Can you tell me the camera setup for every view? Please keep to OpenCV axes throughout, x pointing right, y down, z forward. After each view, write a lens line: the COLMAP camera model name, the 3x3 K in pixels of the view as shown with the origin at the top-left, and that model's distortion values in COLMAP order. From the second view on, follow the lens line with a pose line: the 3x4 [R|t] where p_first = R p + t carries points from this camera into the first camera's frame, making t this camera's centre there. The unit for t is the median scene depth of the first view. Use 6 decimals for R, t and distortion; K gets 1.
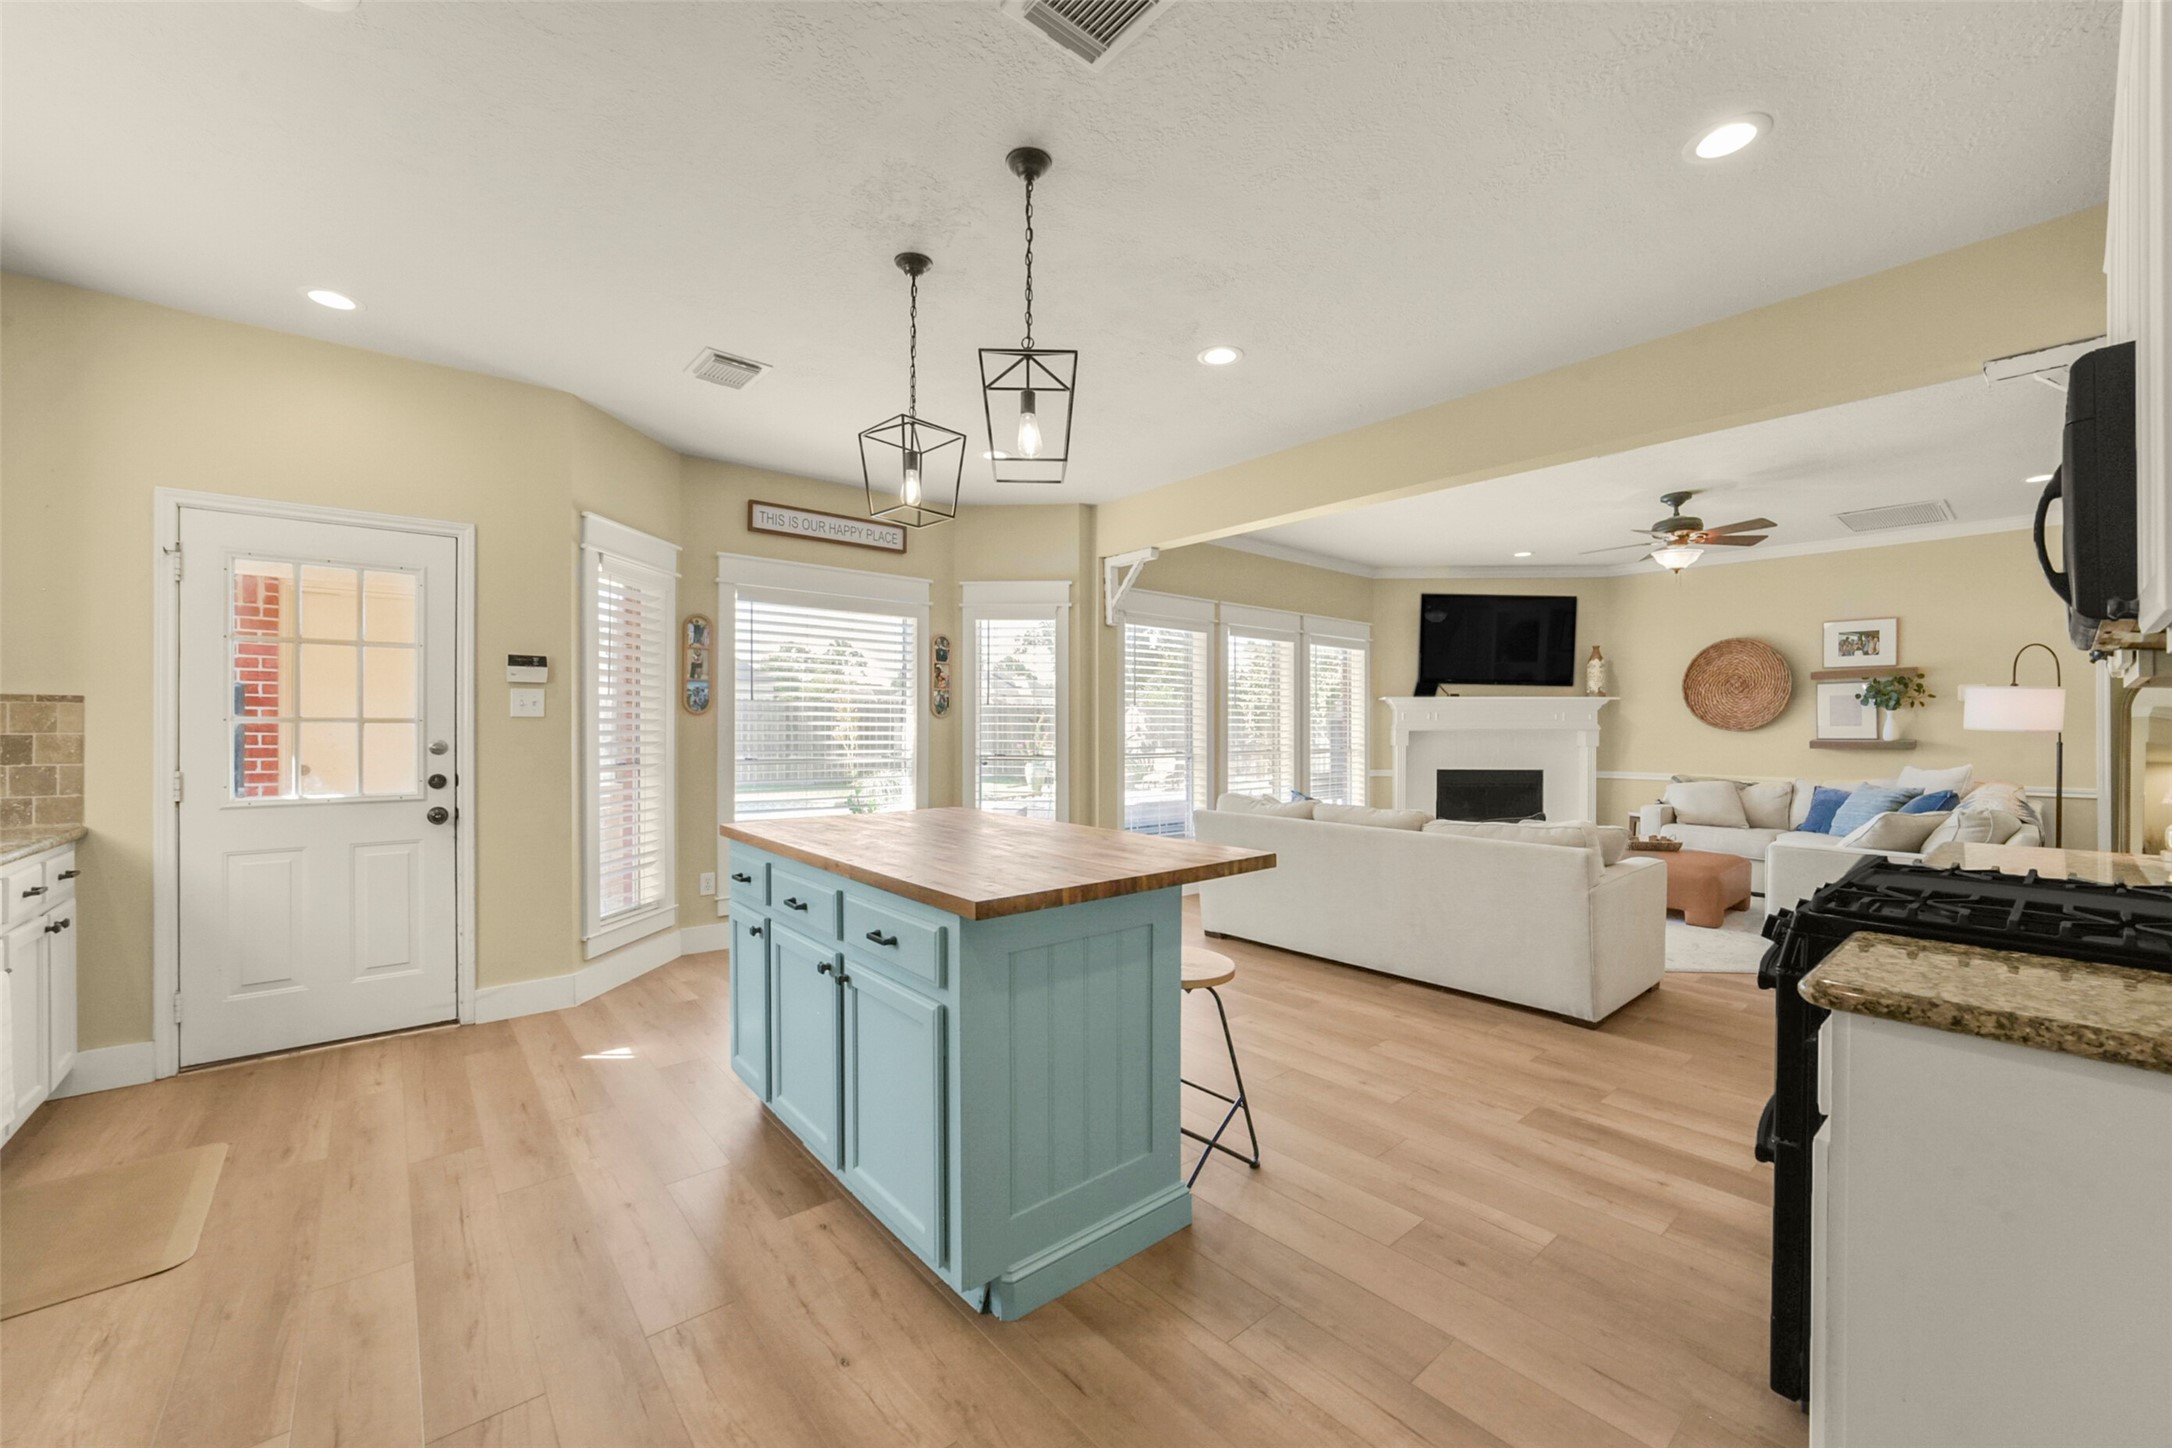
lens RADIAL K [[865.9, 0, 1080.5], [0, 865.9, 726.2], [0, 0, 1]] dist [-0.025985, 0.002935]
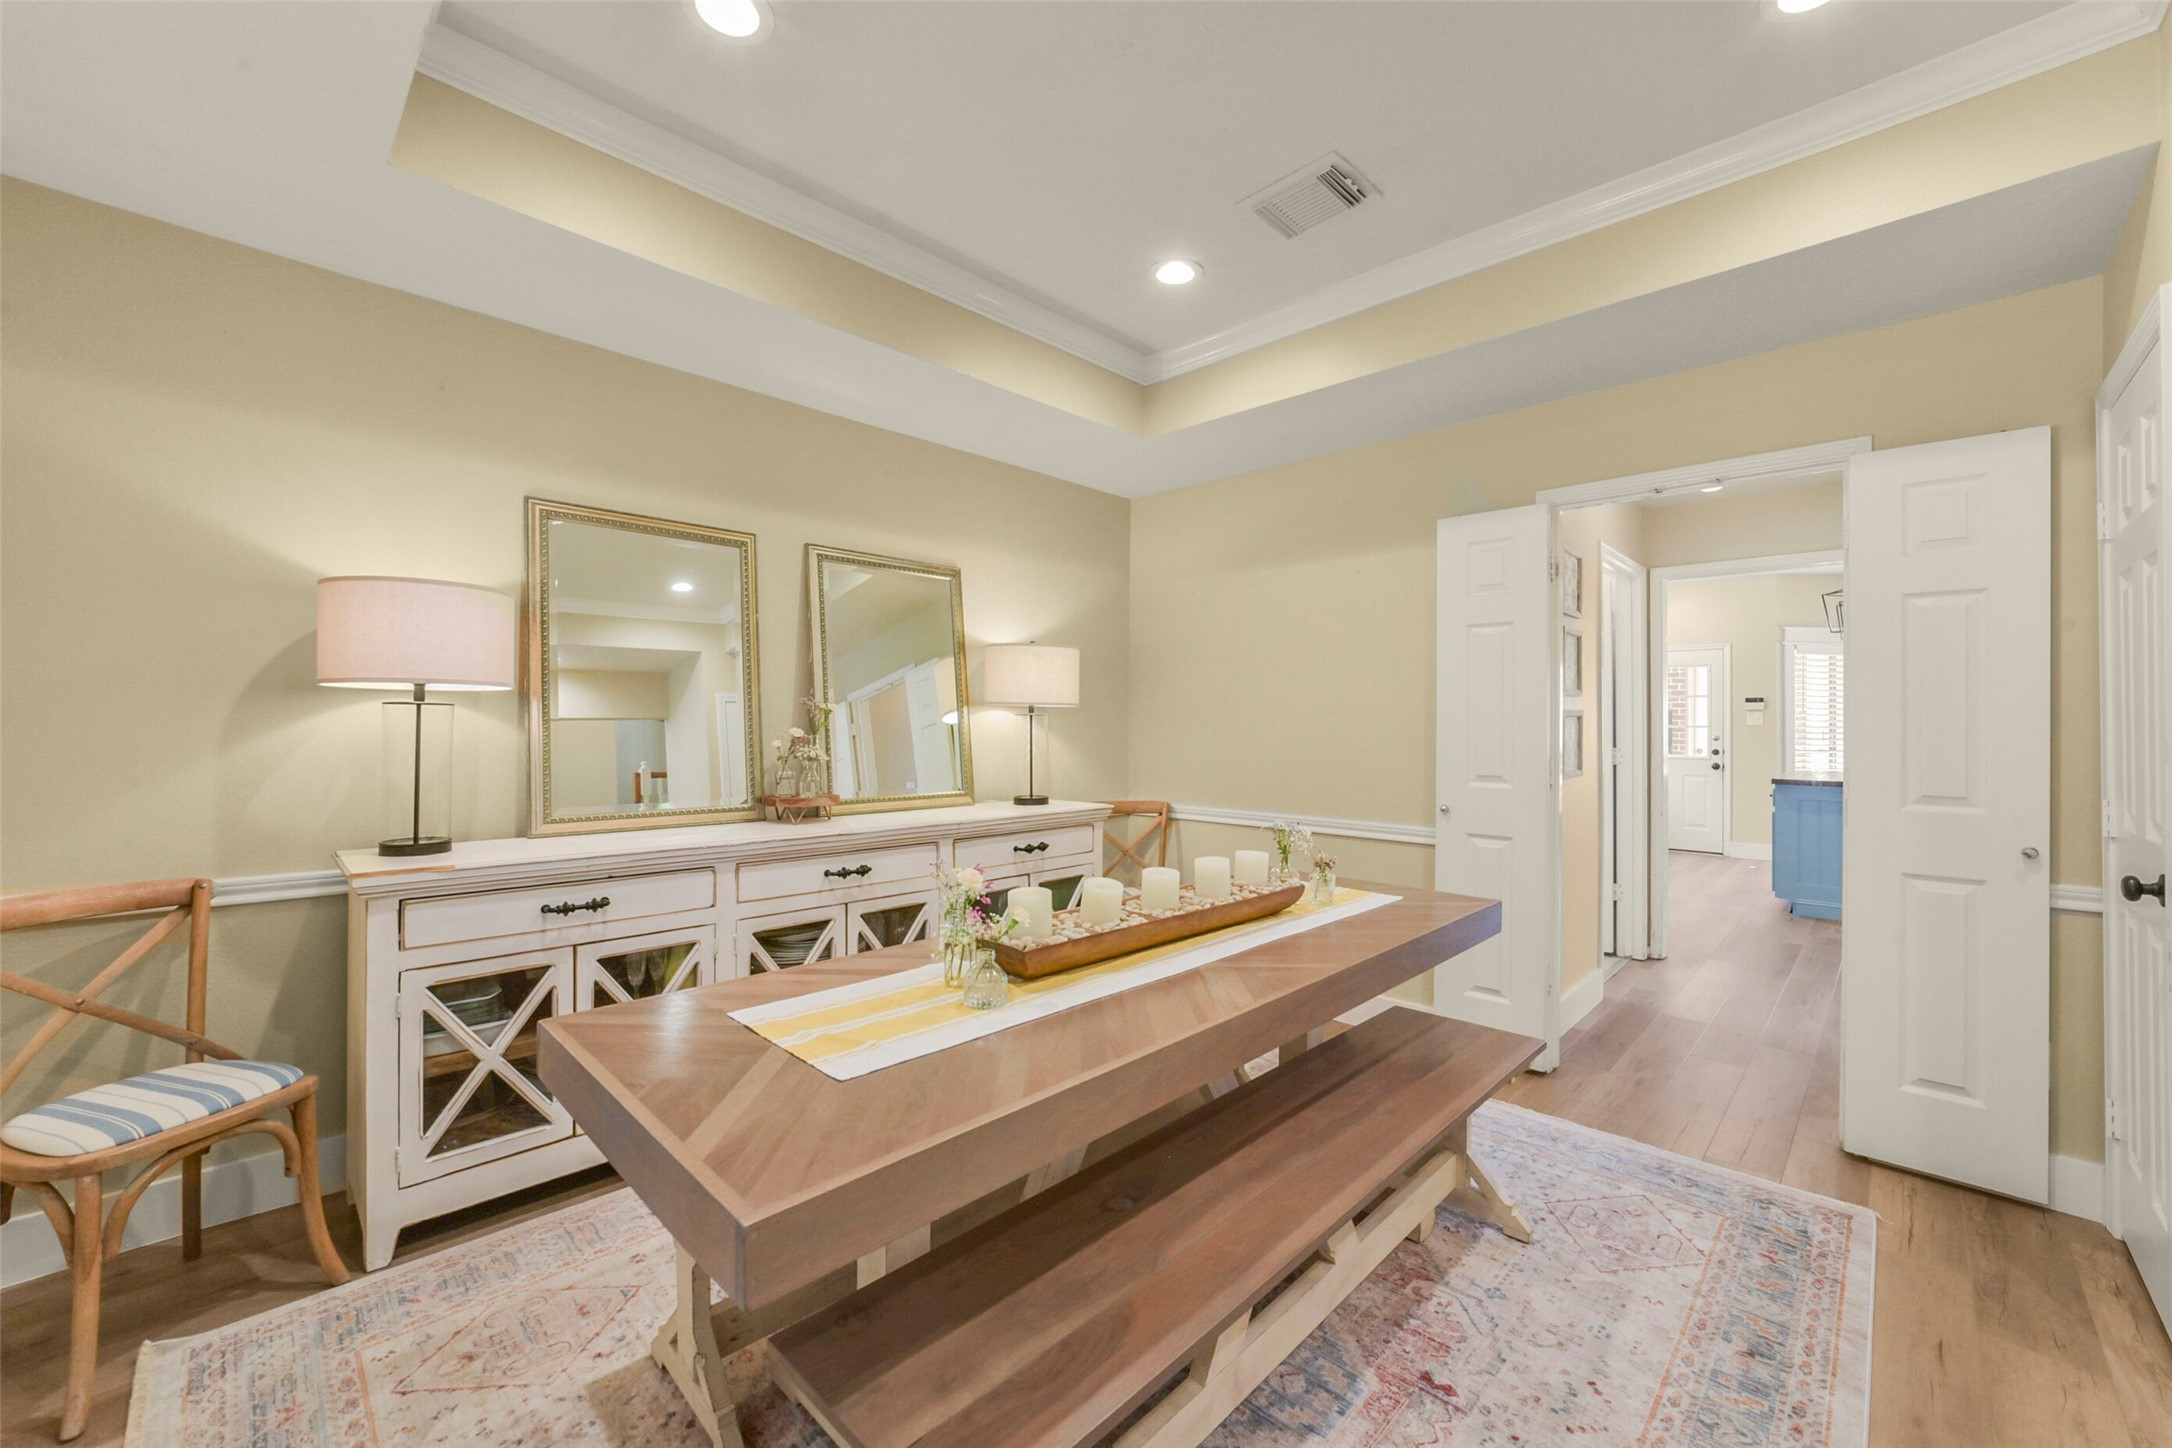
lens RADIAL K [[865.9, 0, 1085.2], [0, 865.9, 727.6], [0, 0, 1]] dist [-0.025985, 0.002935]
pose [[0.092854, -0.004681, -0.995669, 0.827543], [-0.001445, 0.999987, -0.004836, 0.005327], [0.995679, 0.001888, 0.092846, -0.555697]]
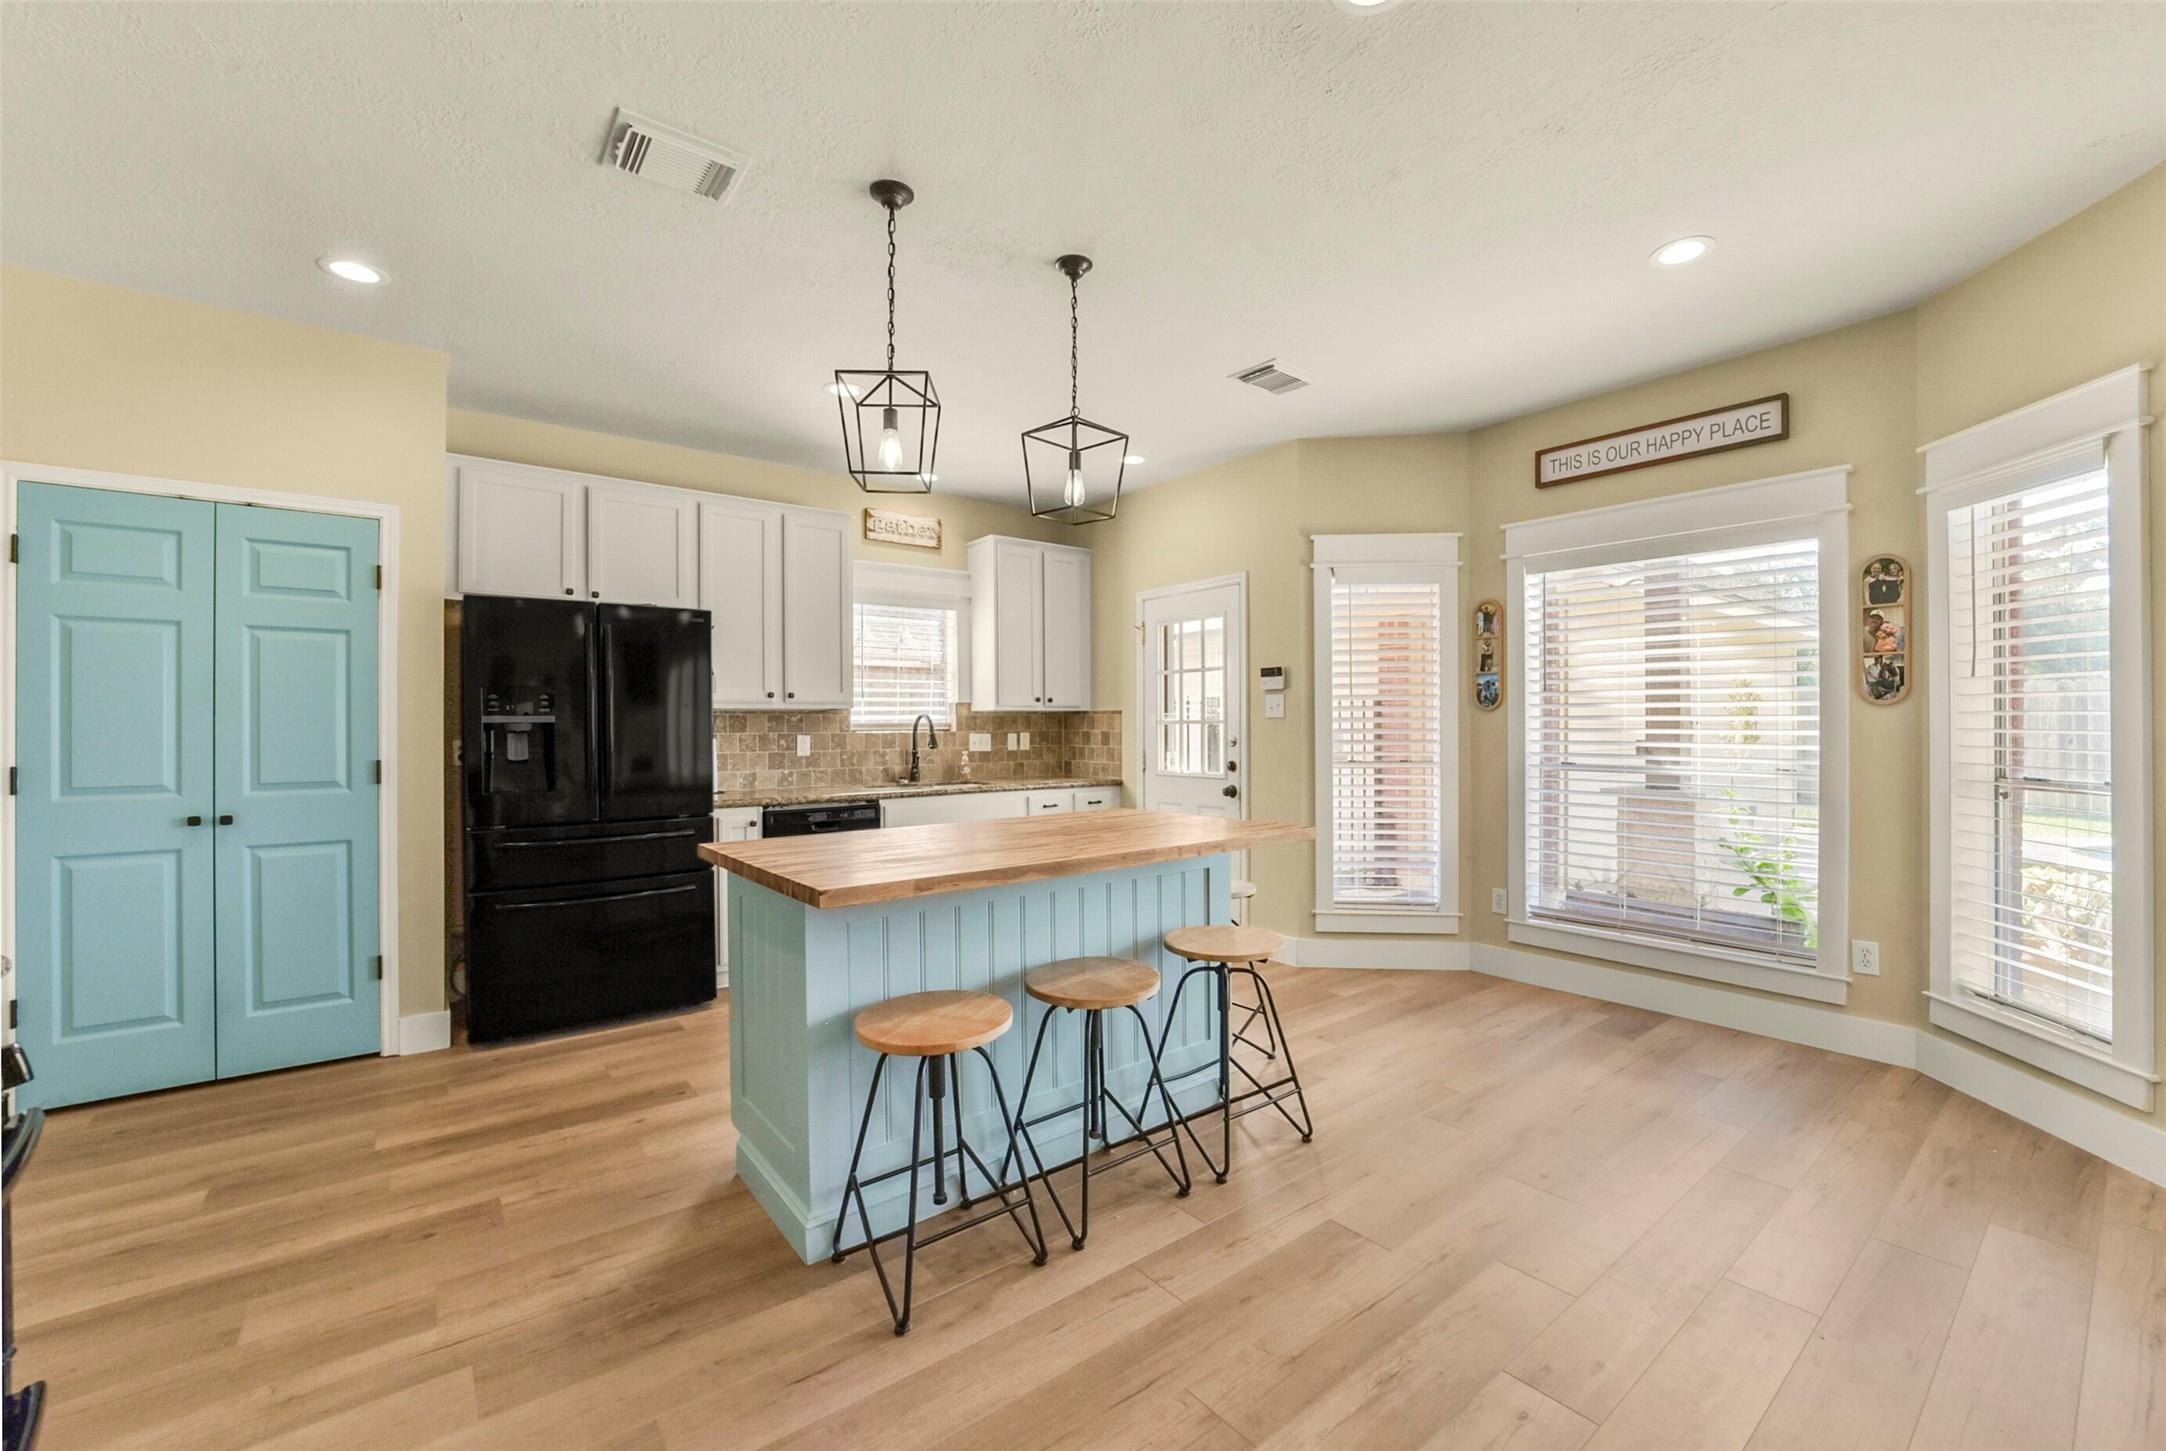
lens RADIAL K [[863.5, 0, 1100.6], [0, 863.5, 731.2], [0, 0, 1]] dist [-0.025985, 0.002935]
pose [[-0.020200, 0.001518, -0.999795, 0.348809], [0.004638, 0.999988, 0.001425, 0.003280], [0.999785, -0.004608, -0.020207, 0.457761]]
